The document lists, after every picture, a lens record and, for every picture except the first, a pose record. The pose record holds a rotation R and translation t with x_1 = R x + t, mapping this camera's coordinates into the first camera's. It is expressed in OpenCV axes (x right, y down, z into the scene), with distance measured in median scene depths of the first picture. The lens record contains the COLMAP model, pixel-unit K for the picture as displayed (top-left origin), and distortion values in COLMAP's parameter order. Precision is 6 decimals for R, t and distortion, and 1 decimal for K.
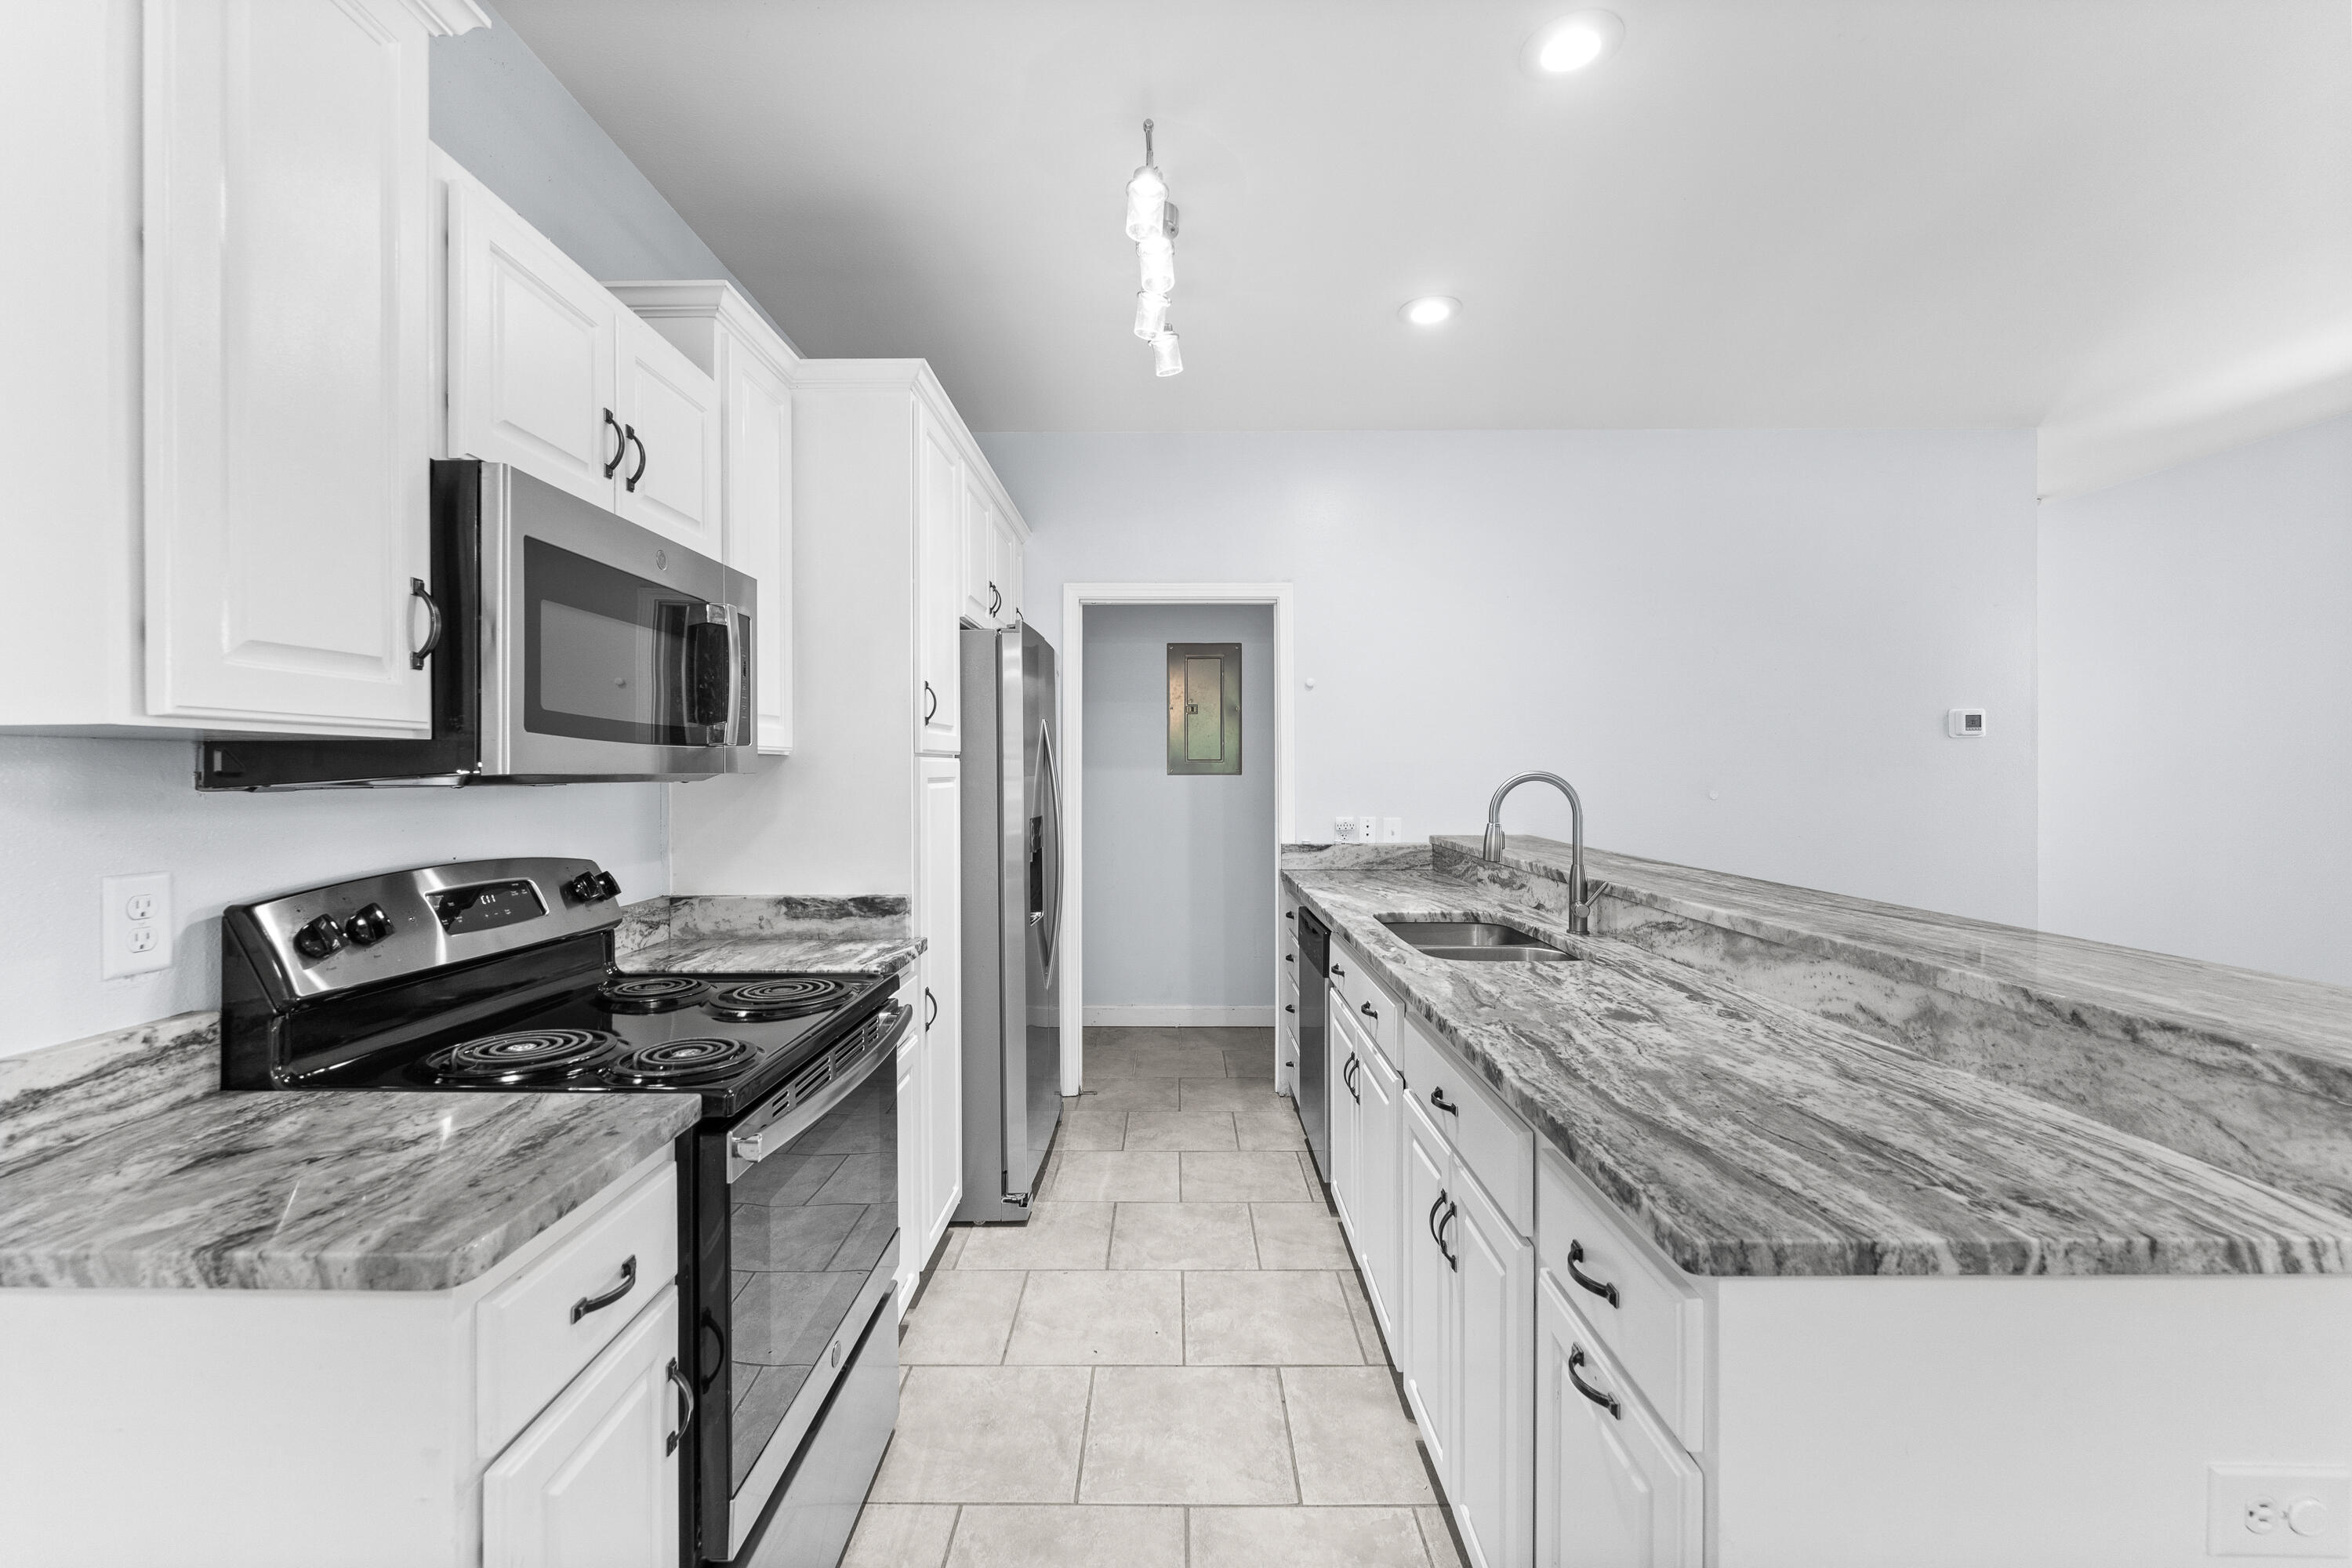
lens RADIAL K [[974.8, 0, 1174.2], [0, 974.8, 766.9], [0, 0, 1]] dist [-0.013922, -0.000101]
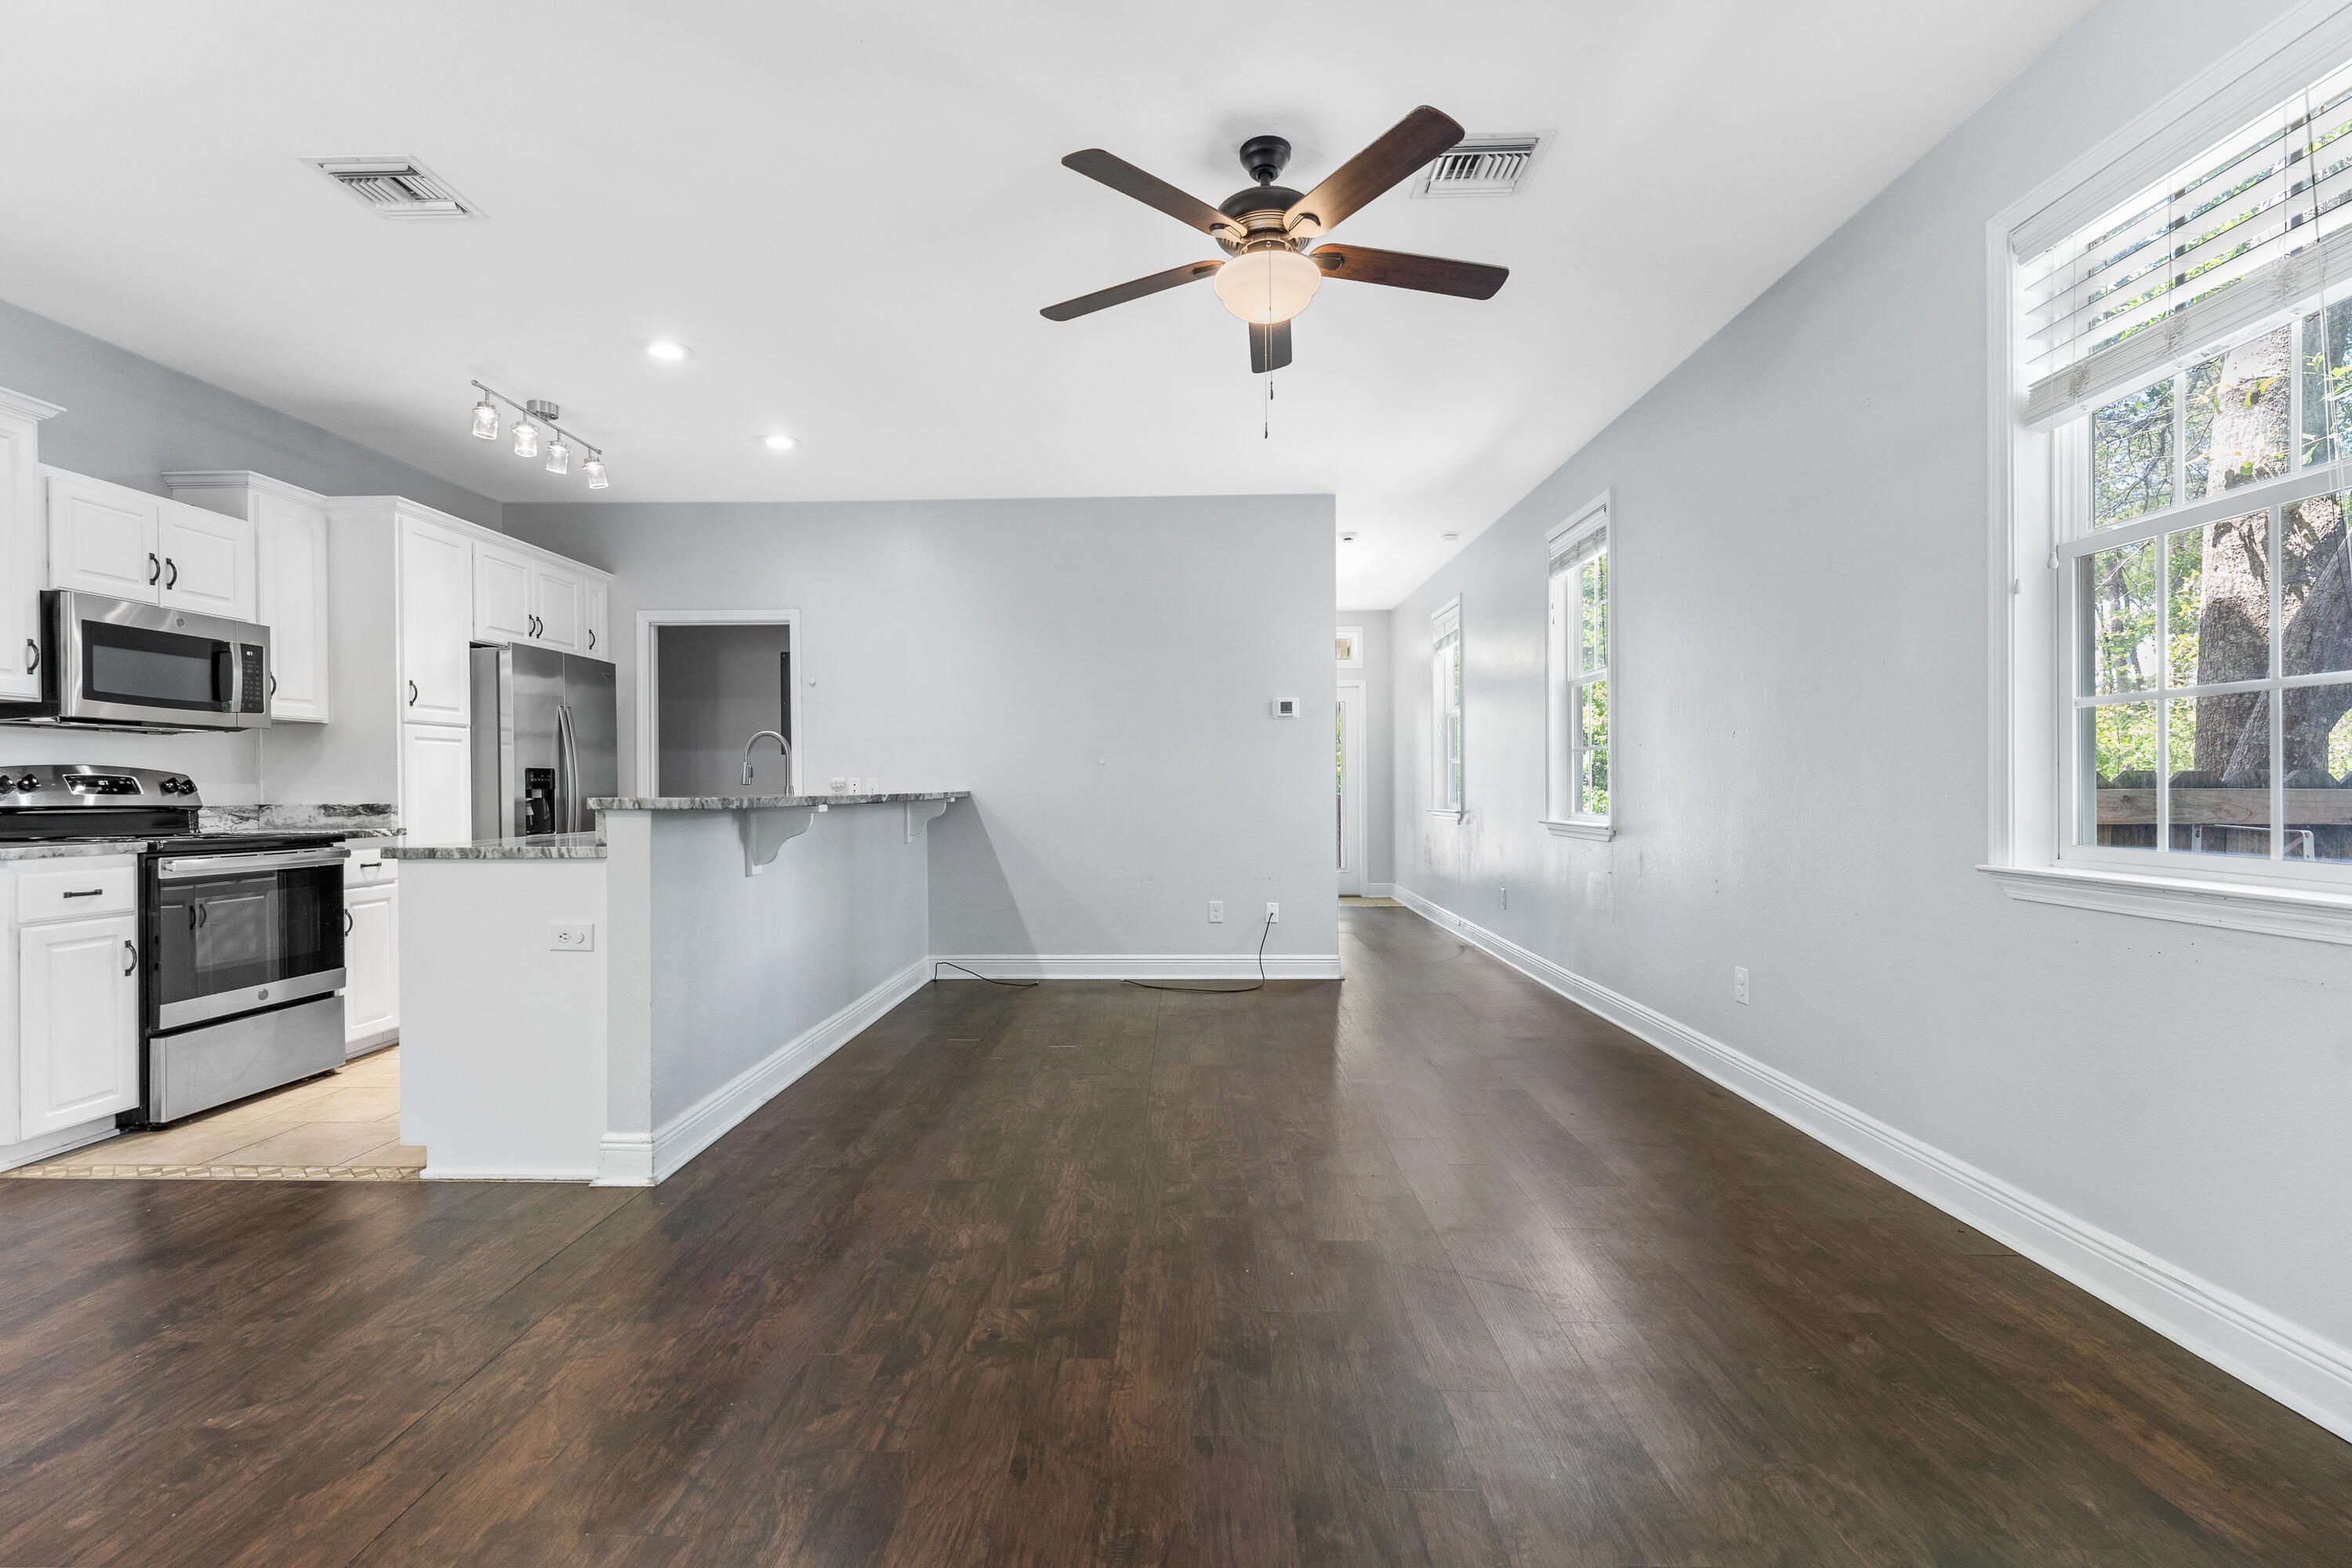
lens RADIAL K [[1056.8, 0, 1176.0], [0, 1056.8, 784.0], [0, 0, 1]] dist [-0.021088, 0.000257]
pose [[0.999991, -0.004090, 0.001154, 1.602559], [0.004086, 0.999987, 0.003087, 0.139991], [-0.001167, -0.003082, 0.999995, -1.238080]]
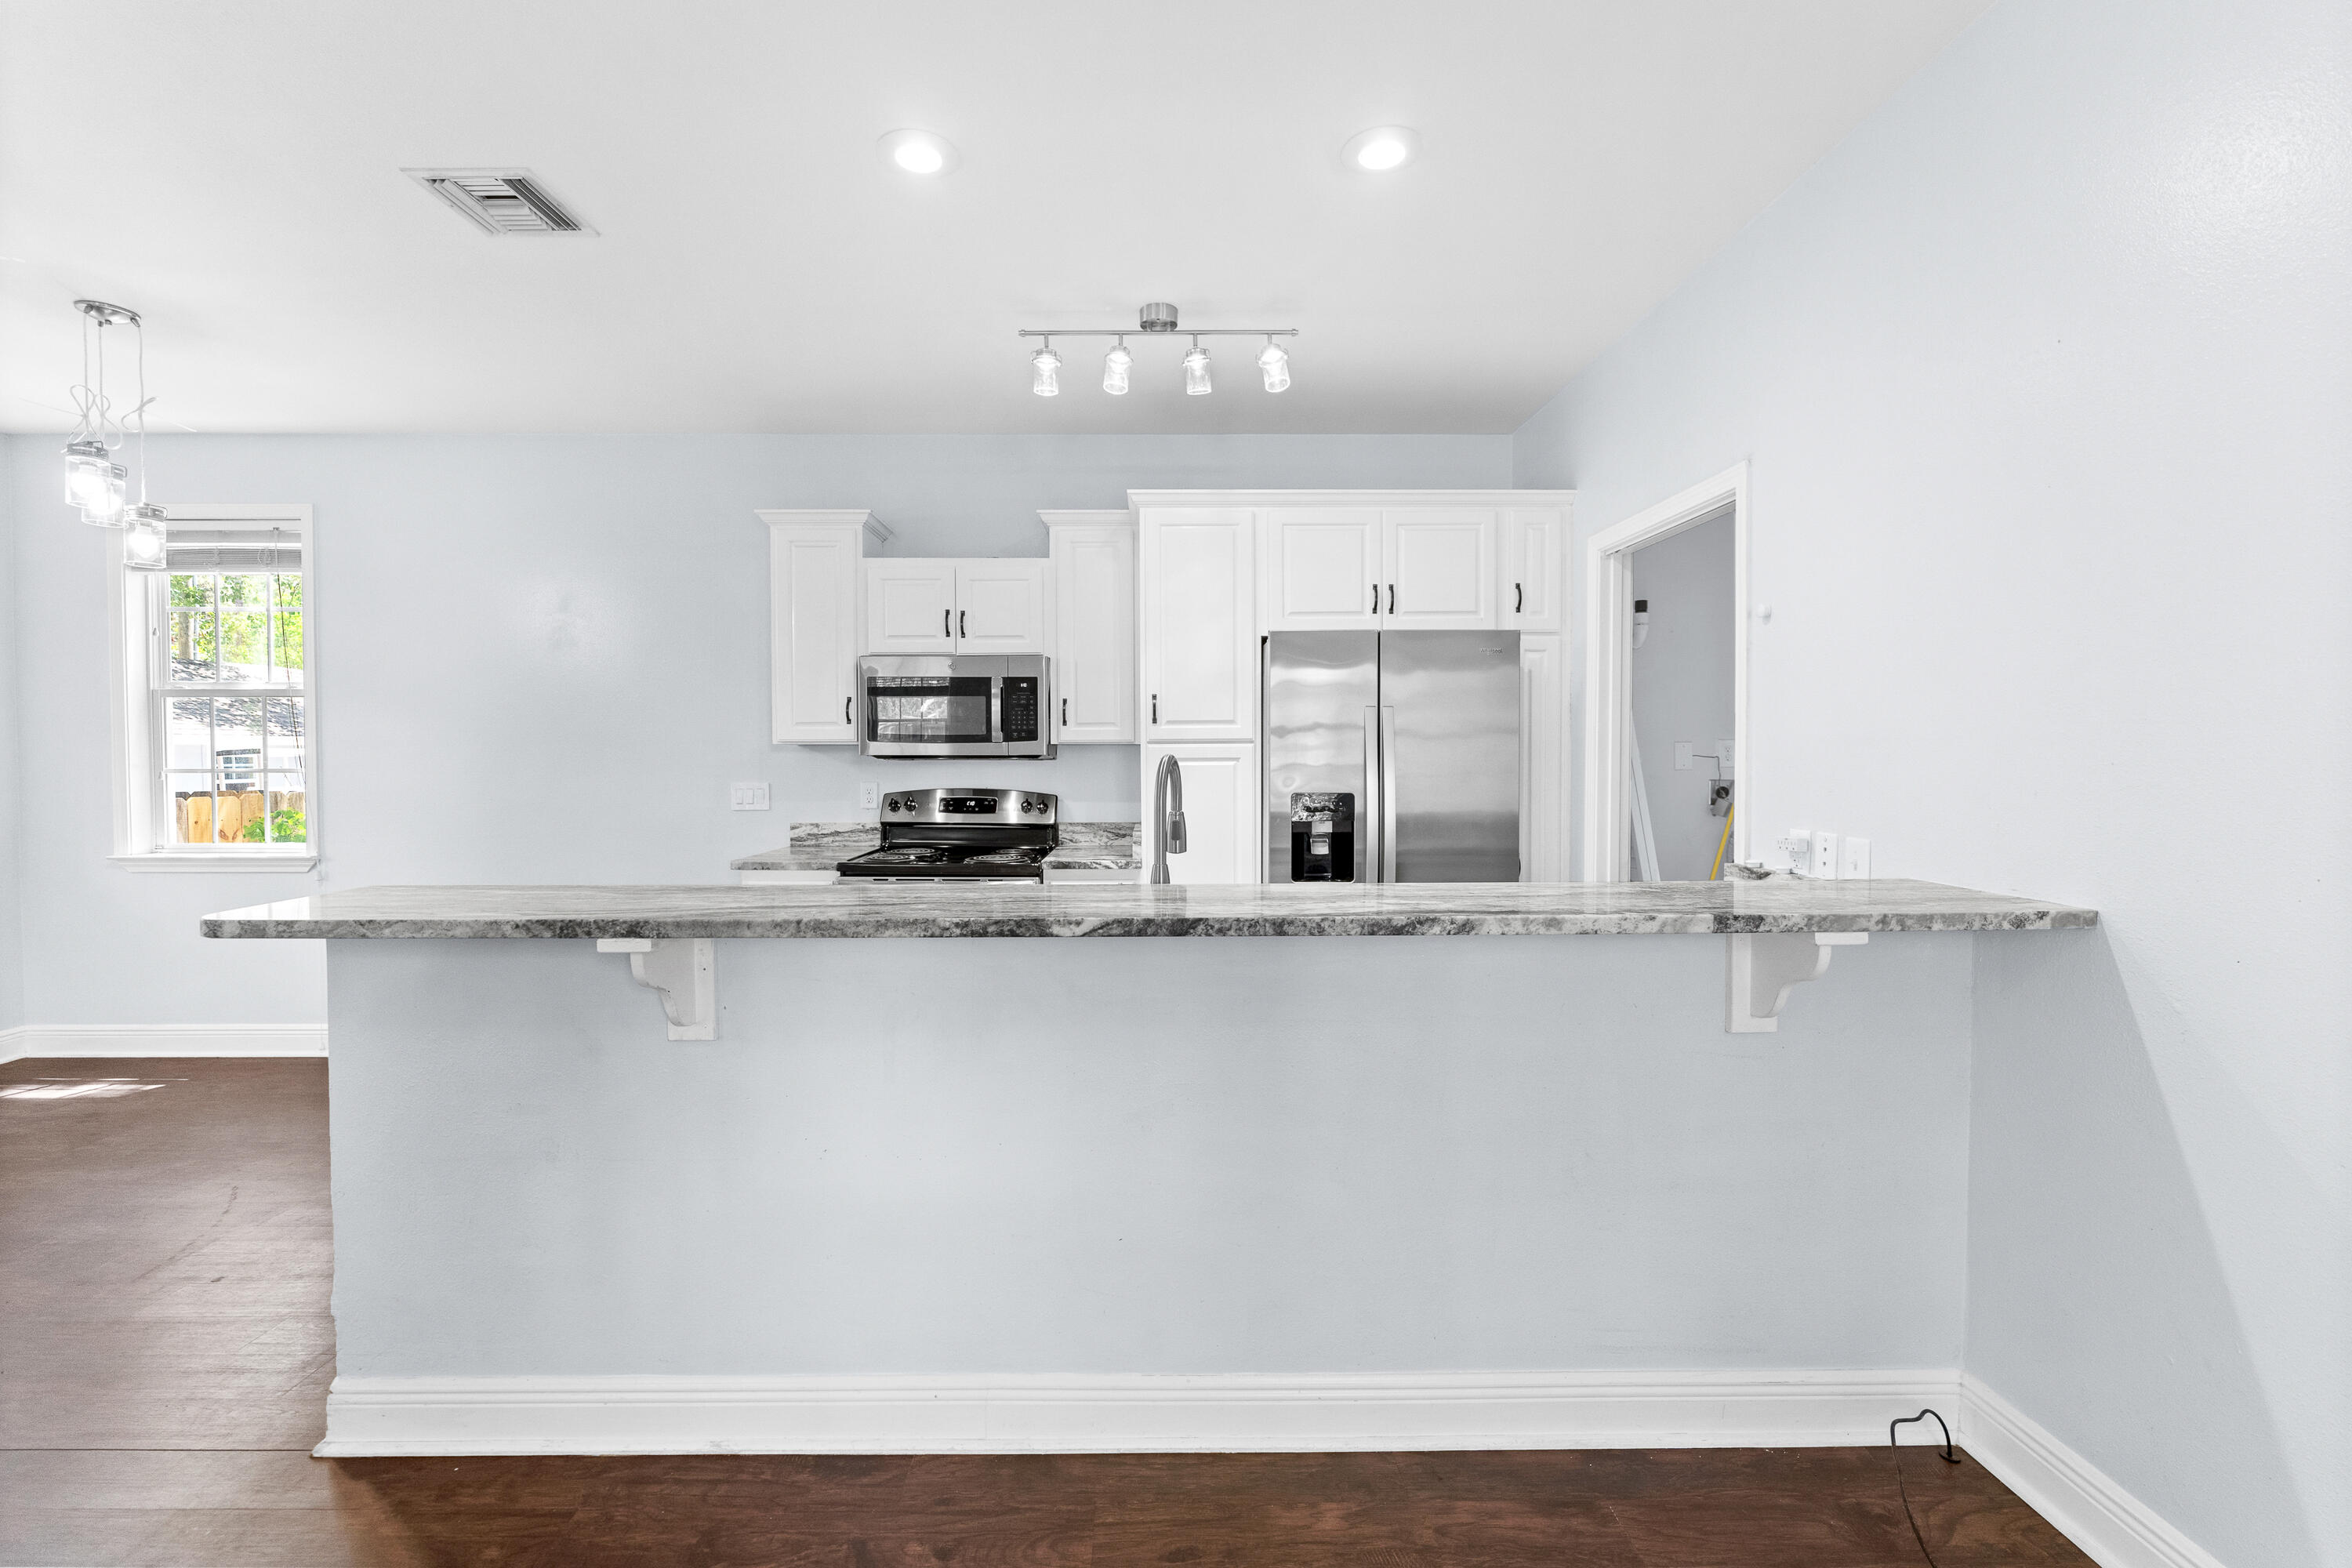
lens RADIAL K [[971.4, 0, 1176.0], [0, 971.4, 784.0], [0, 0, 1]] dist [-0.001755, -0.000069]
pose [[0.006510, 0.024976, -0.999667, 1.856804], [0.002057, 0.999686, 0.024989, 0.020924], [0.999977, -0.002219, 0.006456, 1.509815]]
